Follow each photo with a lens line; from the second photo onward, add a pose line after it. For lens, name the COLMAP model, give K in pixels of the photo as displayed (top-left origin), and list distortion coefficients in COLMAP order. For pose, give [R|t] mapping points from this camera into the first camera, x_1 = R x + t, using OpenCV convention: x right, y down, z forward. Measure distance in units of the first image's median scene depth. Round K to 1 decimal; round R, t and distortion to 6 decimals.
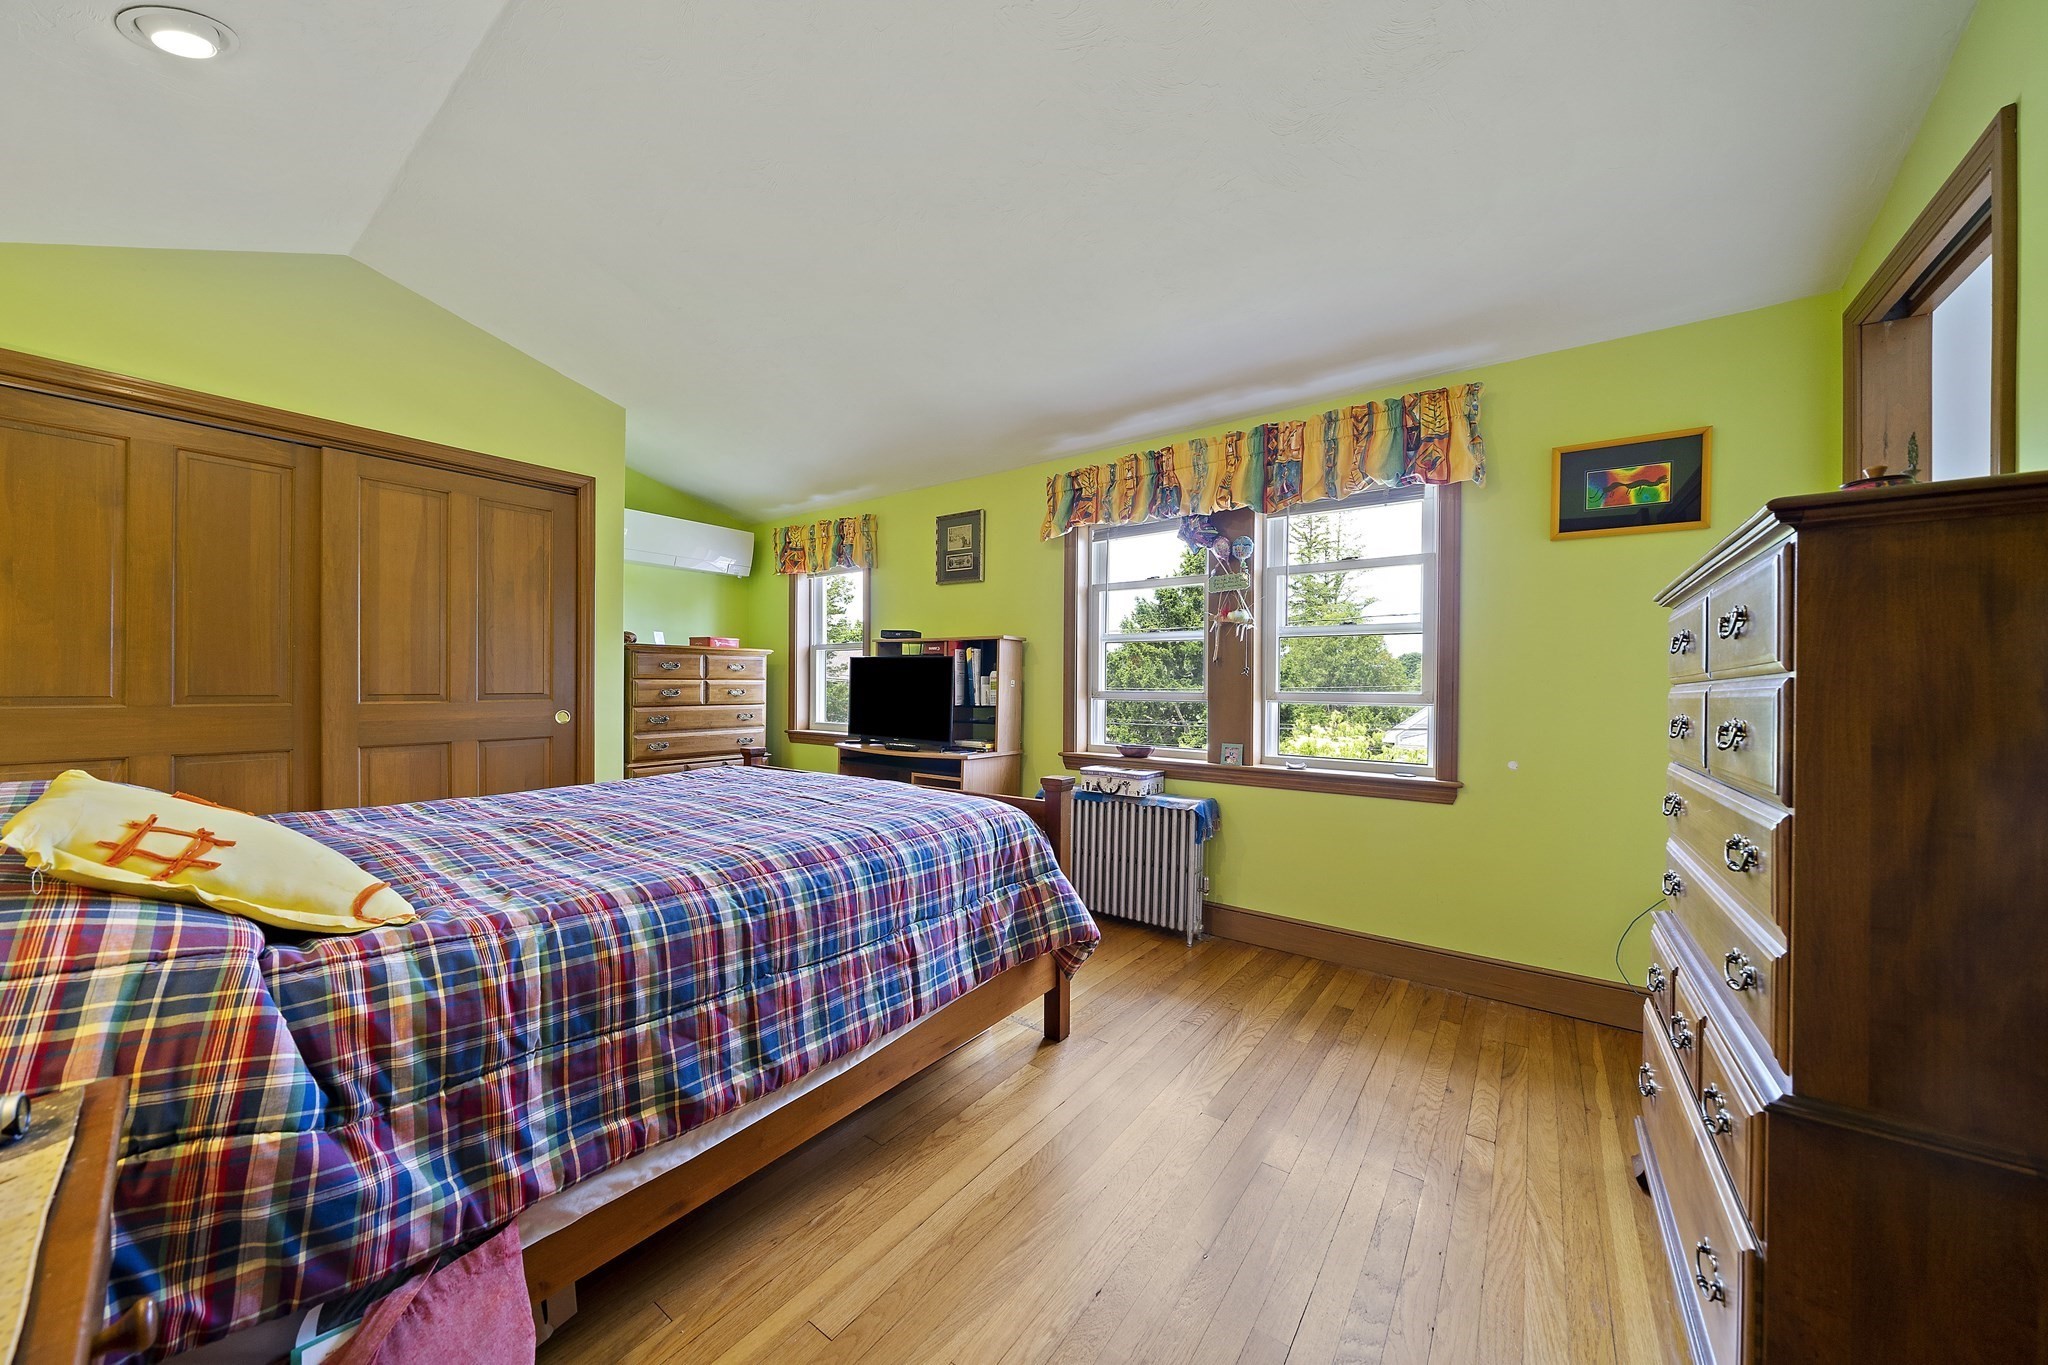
lens RADIAL K [[680.0, 0, 1011.9], [0, 680.0, 689.1], [0, 0, 1]] dist [-0.003094, -0.000033]
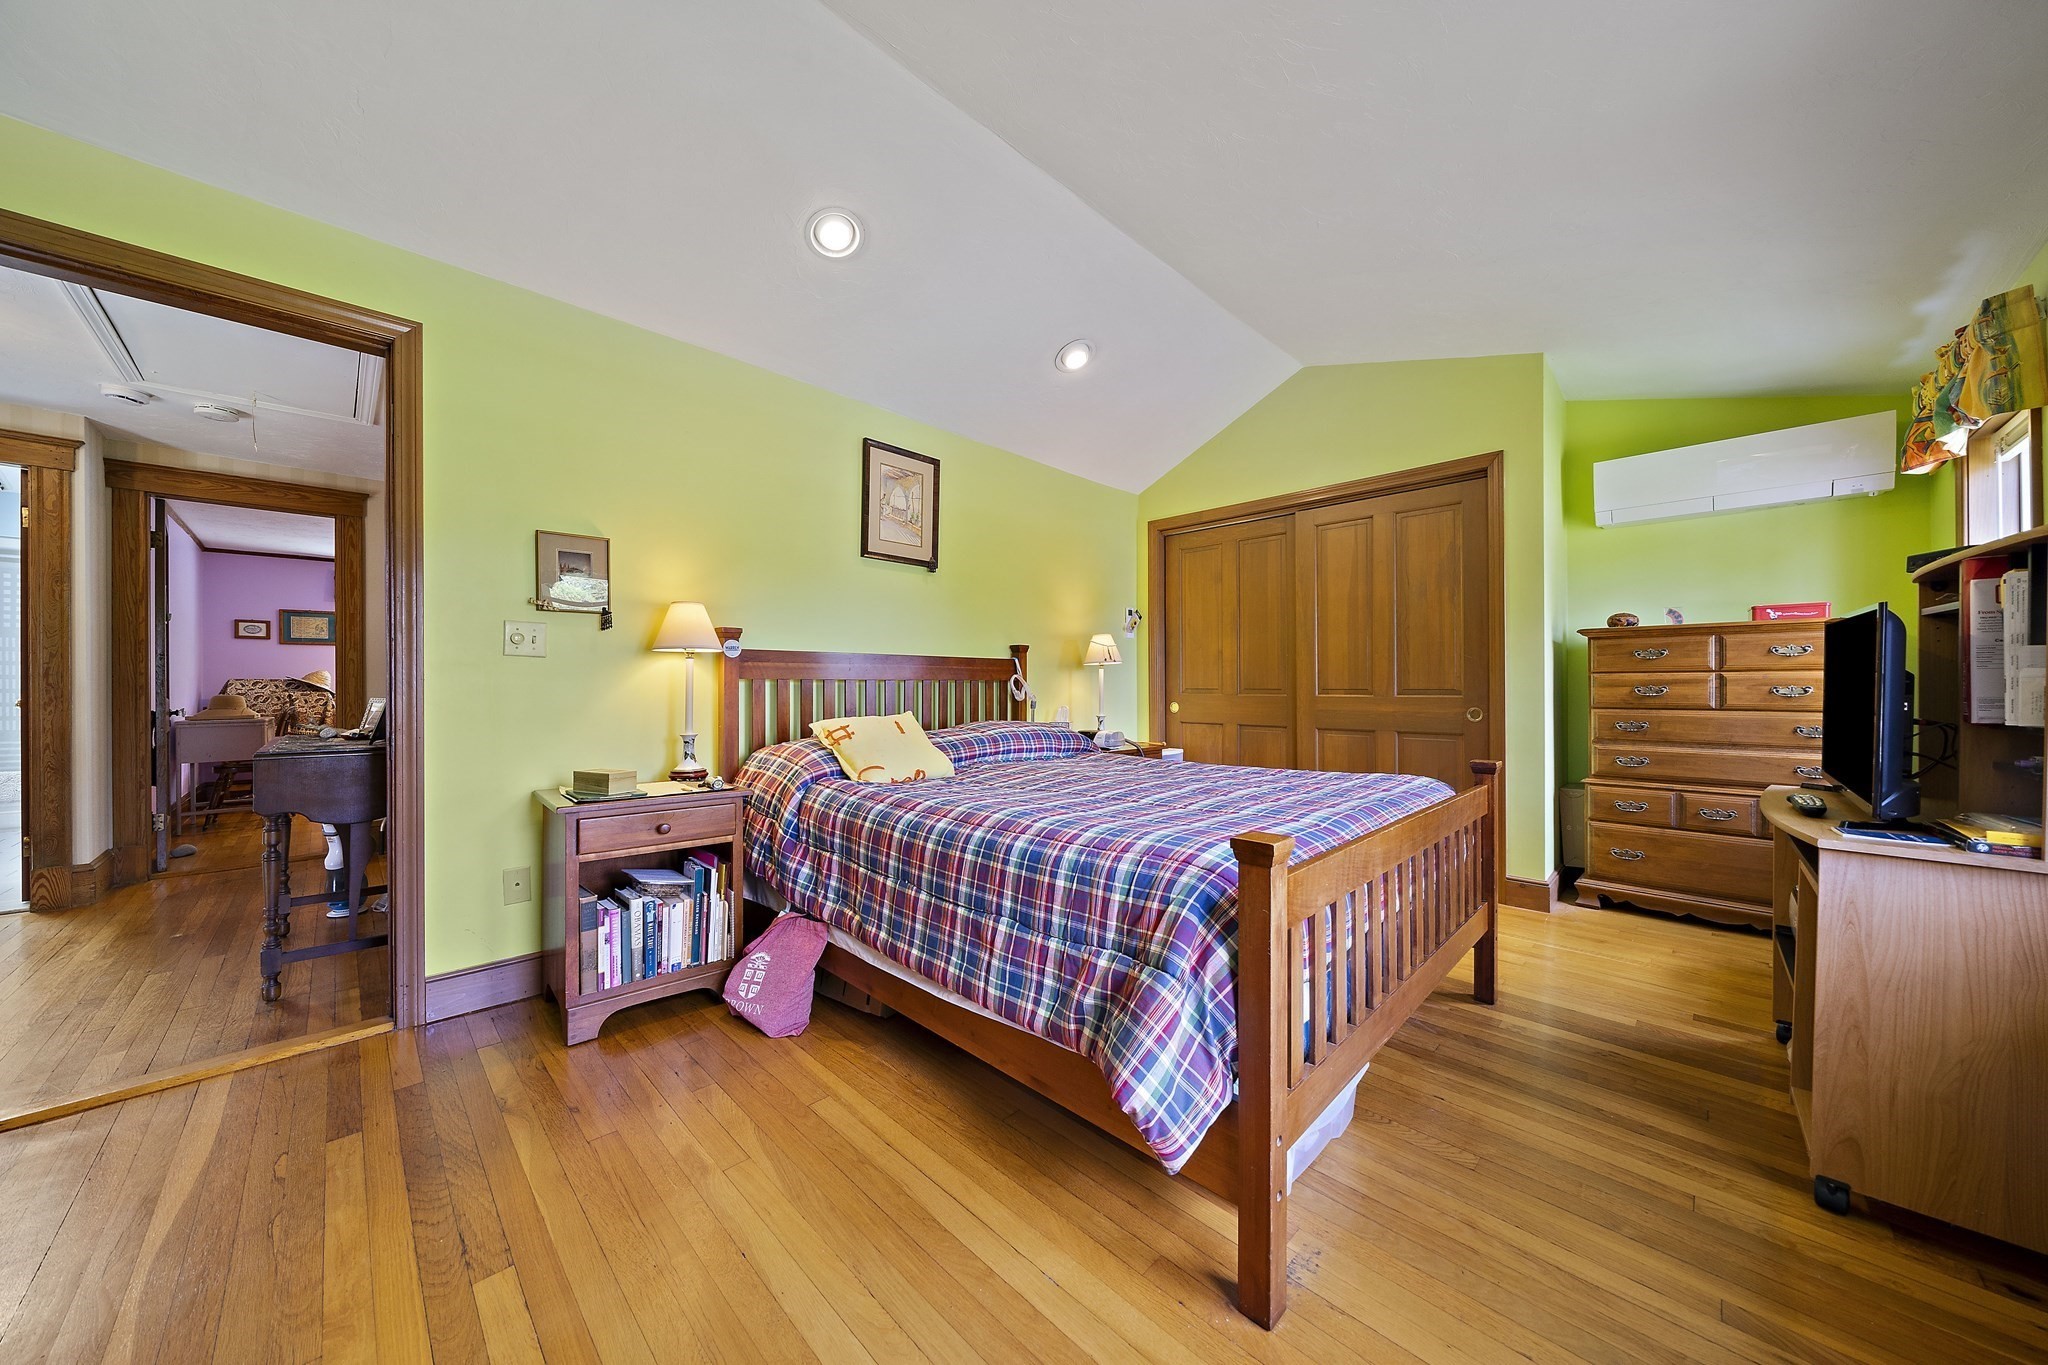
lens RADIAL K [[700.3, 0, 1059.4], [0, 700.3, 688.0], [0, 0, 1]] dist [-0.005612, 0.000582]
pose [[-0.102829, 0.000397, -0.994699, 0.407976], [-0.006221, 0.999980, 0.001042, 0.006927], [0.994680, 0.006295, -0.102824, 0.569262]]
